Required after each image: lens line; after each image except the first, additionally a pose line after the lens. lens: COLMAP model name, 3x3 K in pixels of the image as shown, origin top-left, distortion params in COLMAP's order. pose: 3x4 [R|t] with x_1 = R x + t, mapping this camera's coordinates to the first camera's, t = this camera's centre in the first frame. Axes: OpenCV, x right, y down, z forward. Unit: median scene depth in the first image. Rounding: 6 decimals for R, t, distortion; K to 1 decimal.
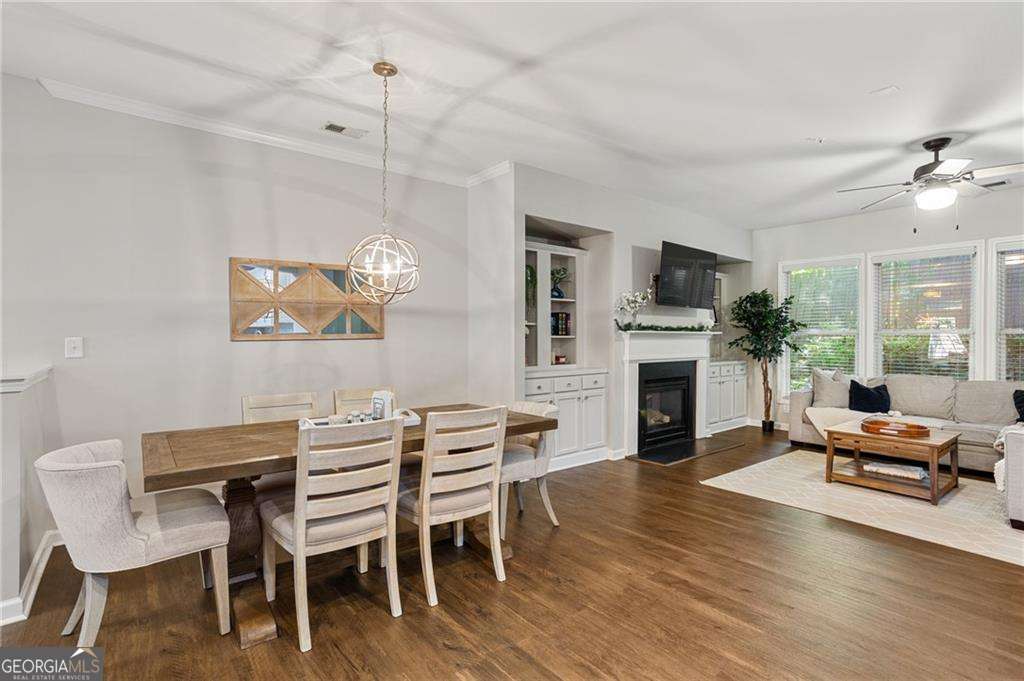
lens RADIAL K [[489.7, 0, 509.6], [0, 489.7, 339.8], [0, 0, 1]] dist [-0.017495, 0.016342]
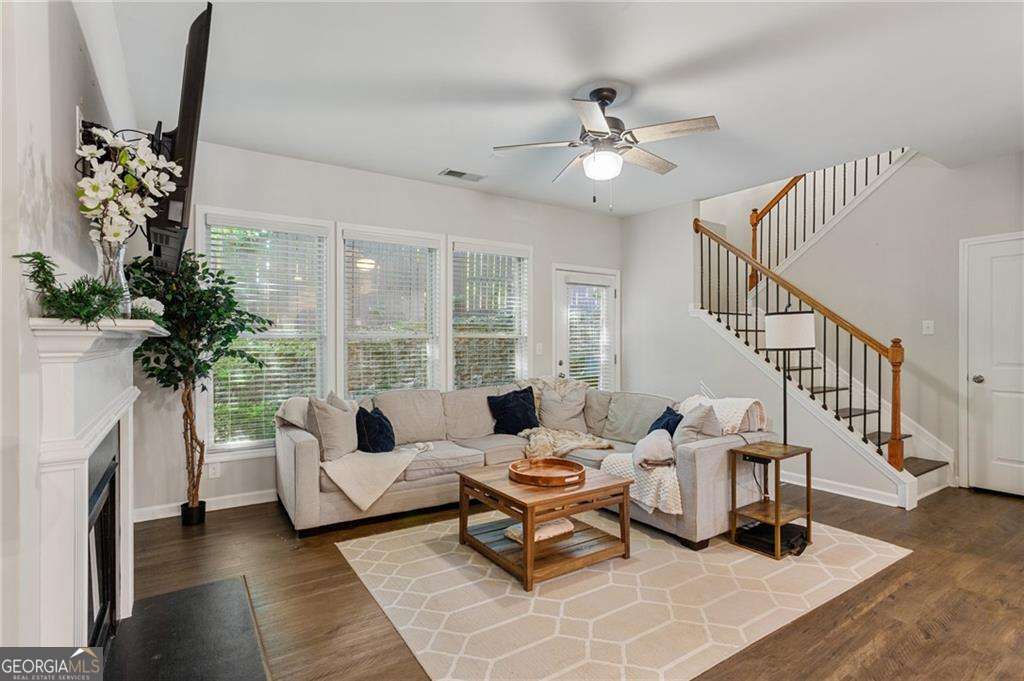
lens RADIAL K [[489.7, 0, 520.4], [0, 489.7, 342.9], [0, 0, 1]] dist [-0.017495, 0.016342]
pose [[0.083295, -0.010805, 0.996466, 0.083612], [0.006324, 0.999927, 0.010314, -0.014269], [-0.996505, 0.005443, 0.083357, 1.118605]]
